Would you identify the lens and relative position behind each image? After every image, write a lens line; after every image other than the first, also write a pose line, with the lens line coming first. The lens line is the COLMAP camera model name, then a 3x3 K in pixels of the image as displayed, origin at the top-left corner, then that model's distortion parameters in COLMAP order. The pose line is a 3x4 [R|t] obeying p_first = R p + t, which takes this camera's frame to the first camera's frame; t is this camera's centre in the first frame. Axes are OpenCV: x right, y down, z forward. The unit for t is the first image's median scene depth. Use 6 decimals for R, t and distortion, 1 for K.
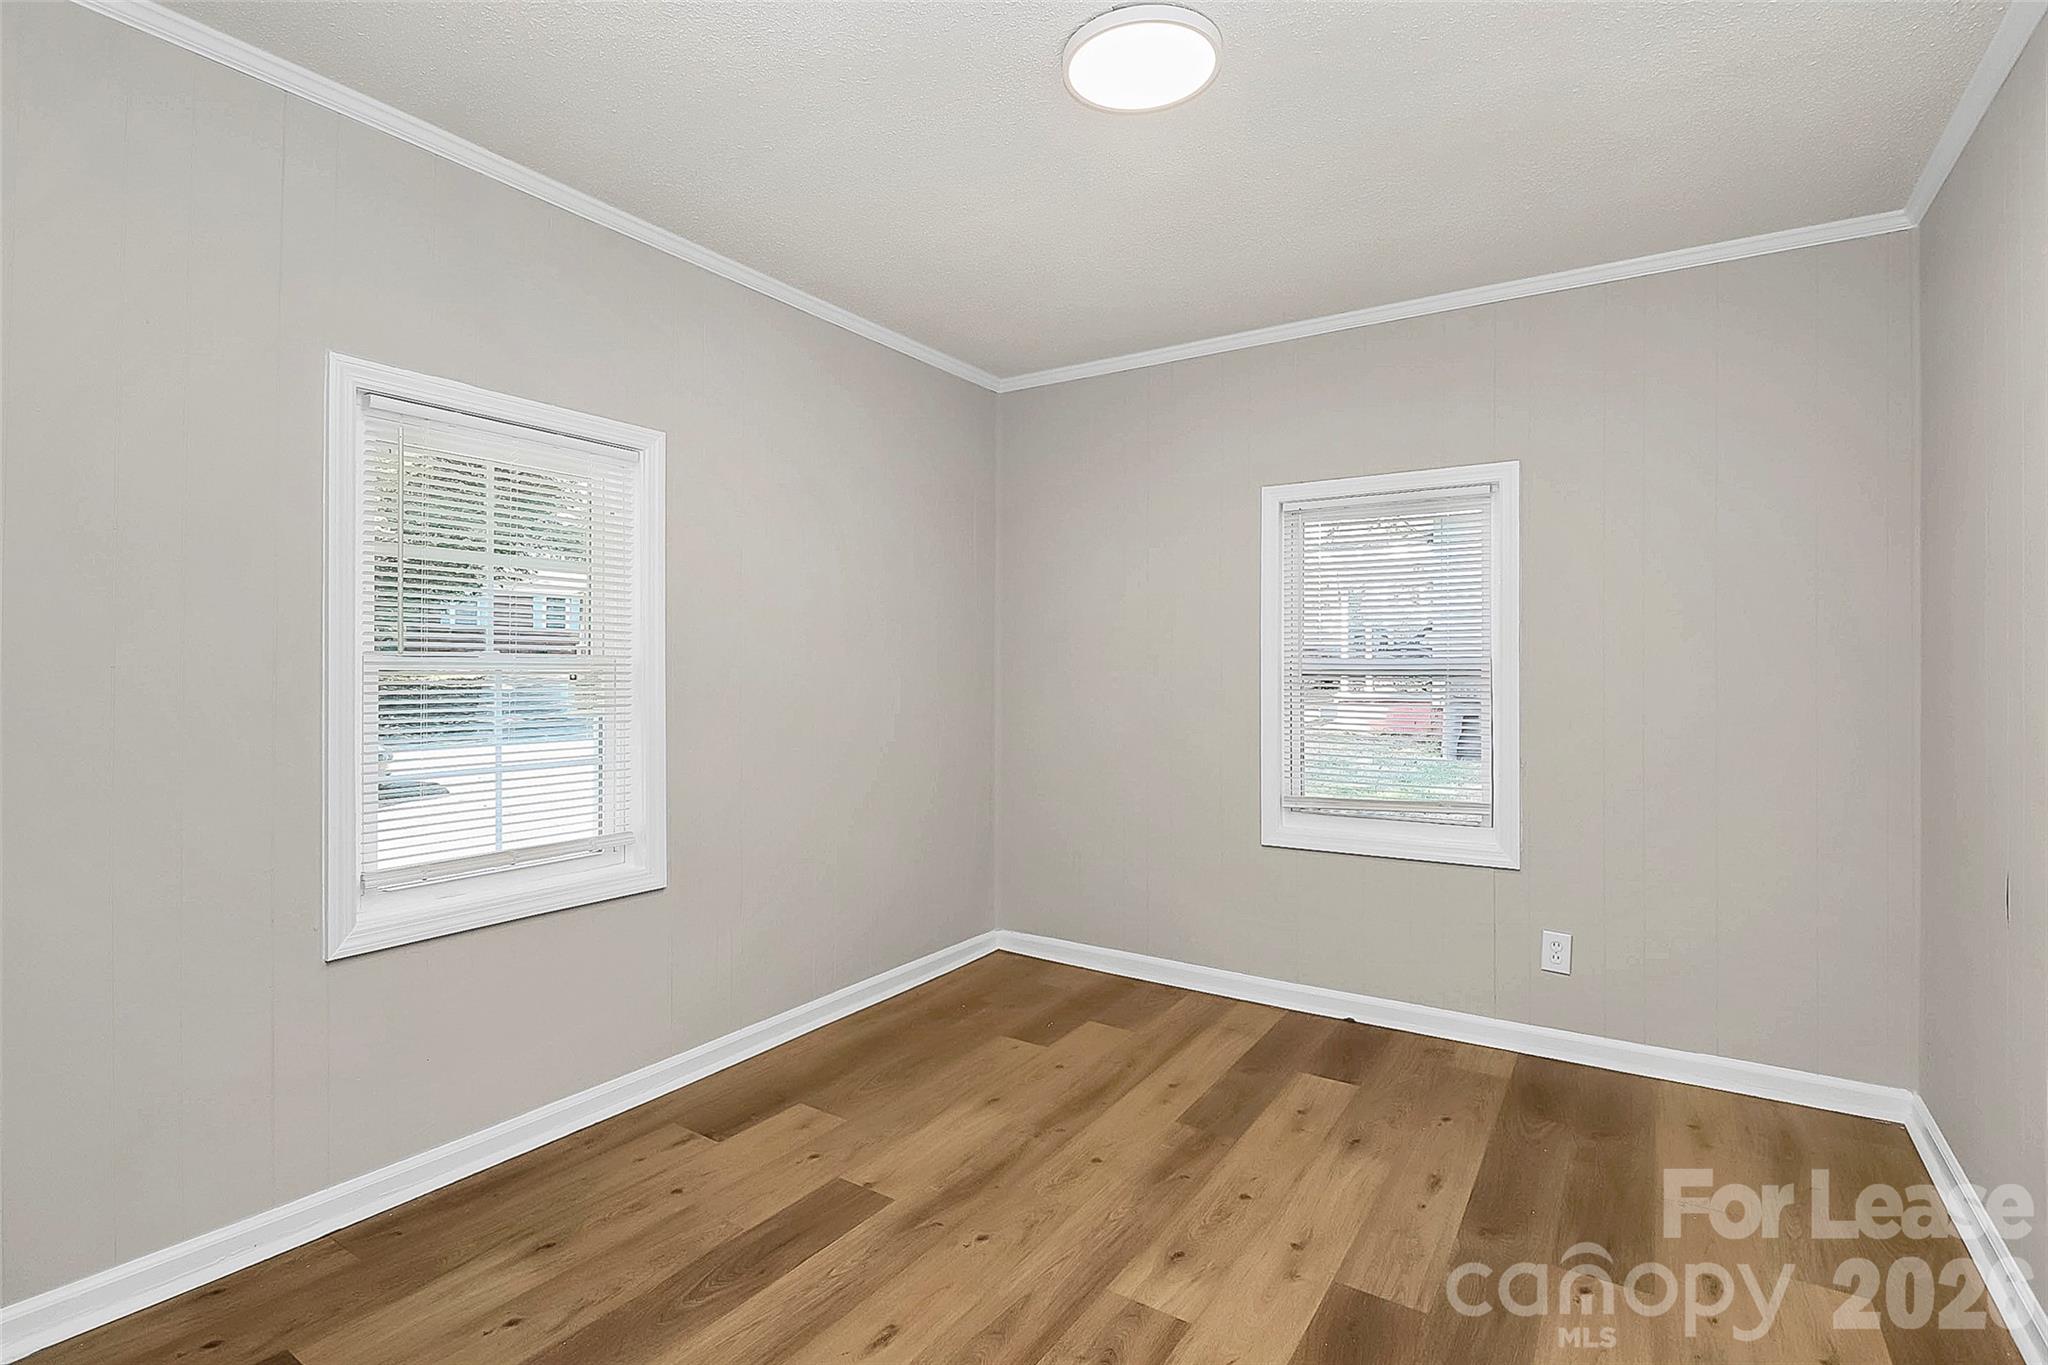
lens RADIAL K [[970.6, 0, 1023.2], [0, 970.6, 675.4], [0, 0, 1]] dist [0.004648, -0.014711]
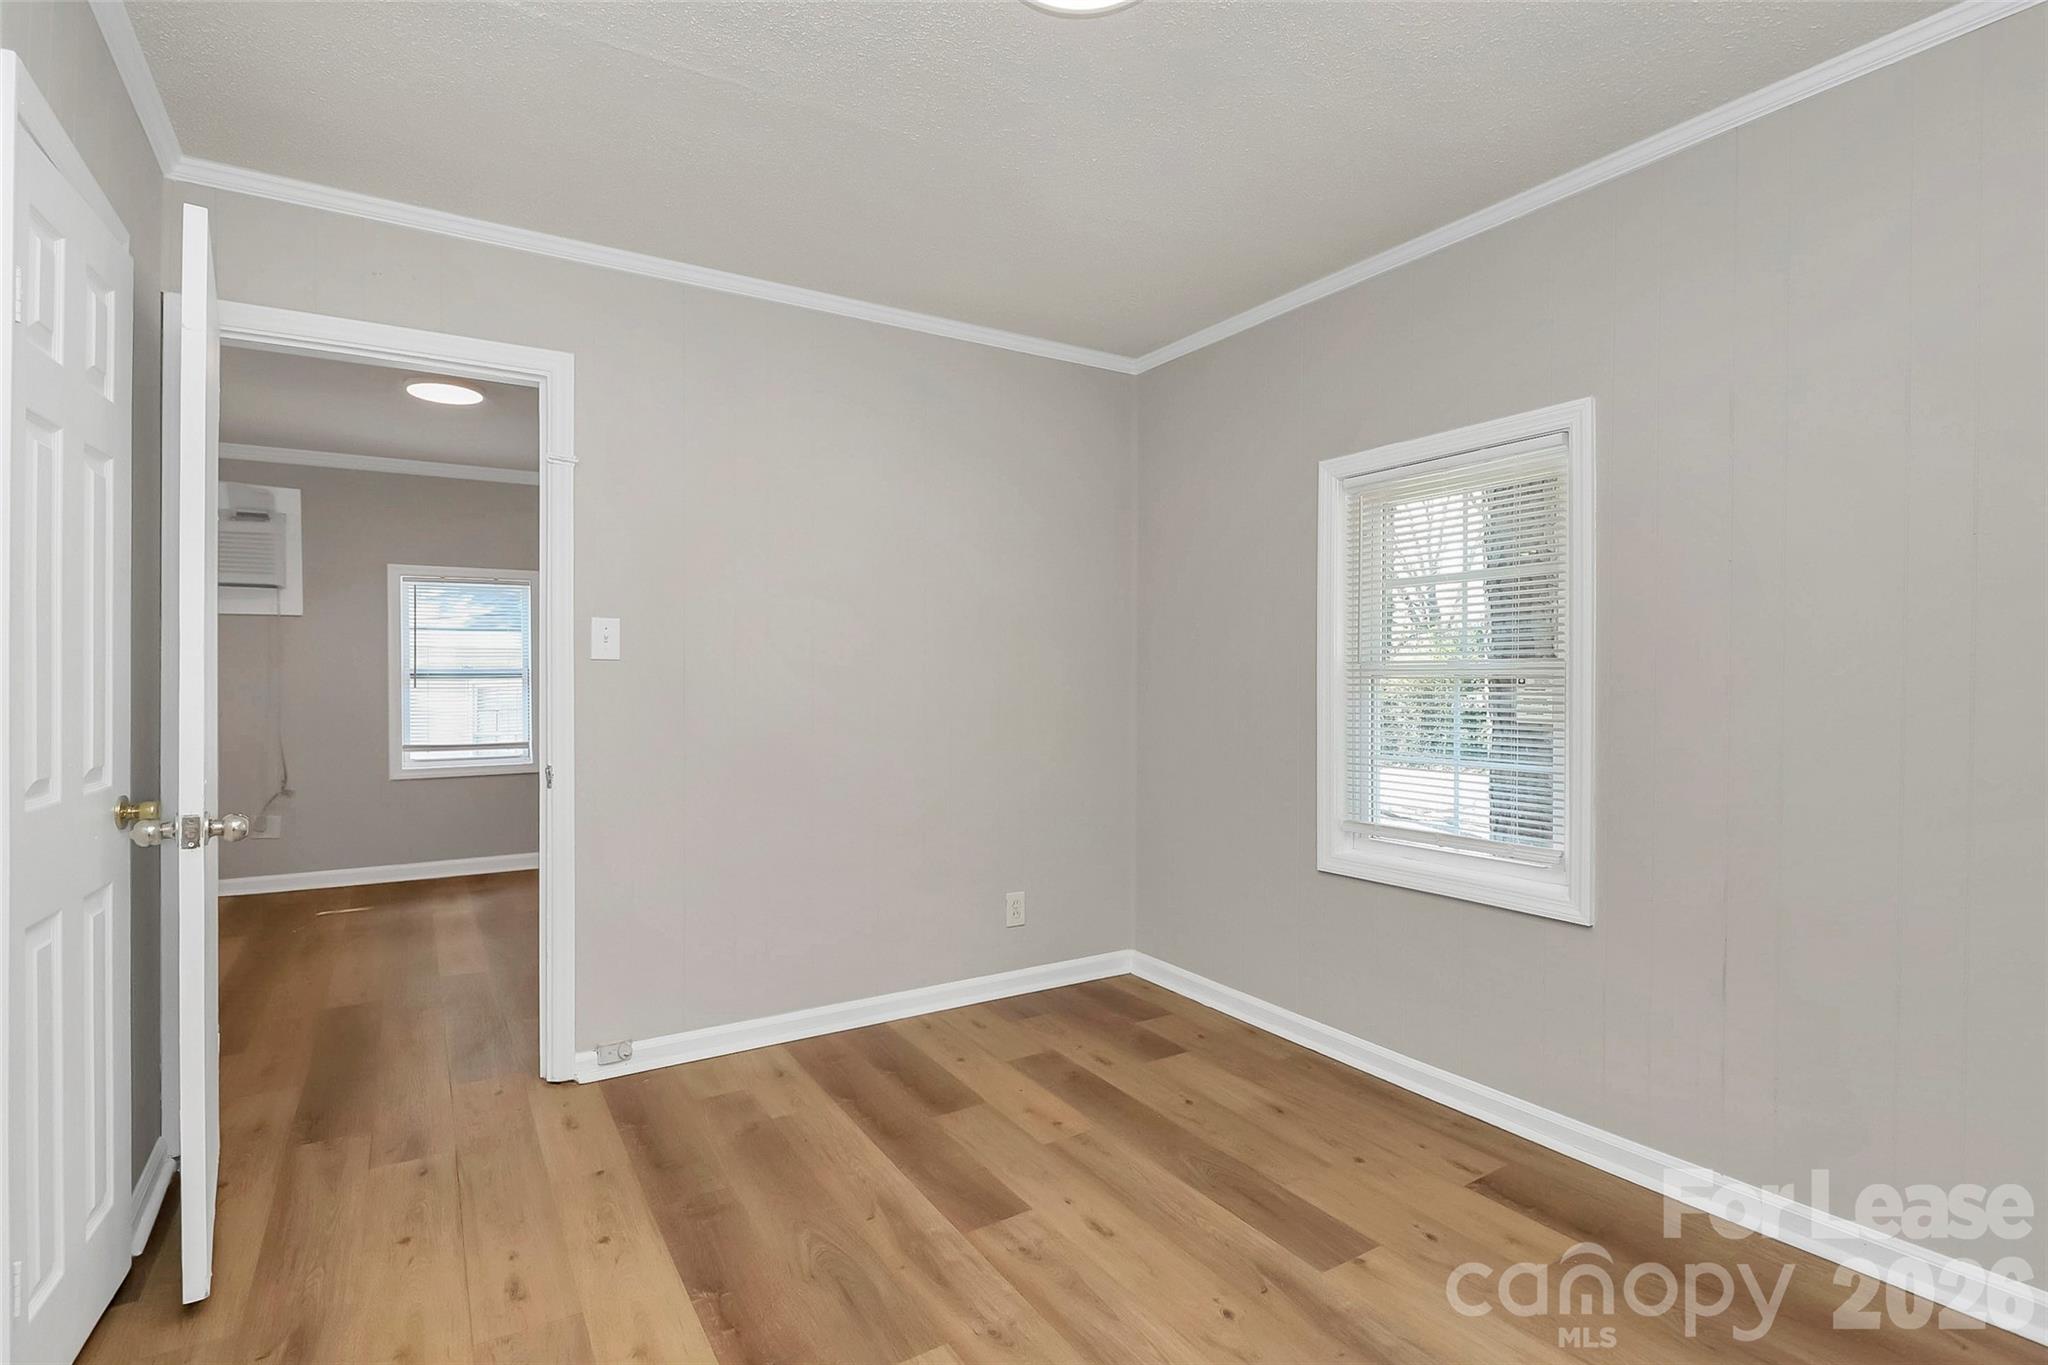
lens RADIAL K [[970.6, 0, 1023.2], [0, 970.6, 675.4], [0, 0, 1]] dist [0.004648, -0.014711]
pose [[-0.433052, -0.016167, -0.901224, 0.836815], [-0.002880, 0.999859, -0.016552, 0.013320], [0.901364, -0.004573, -0.433037, 1.208917]]
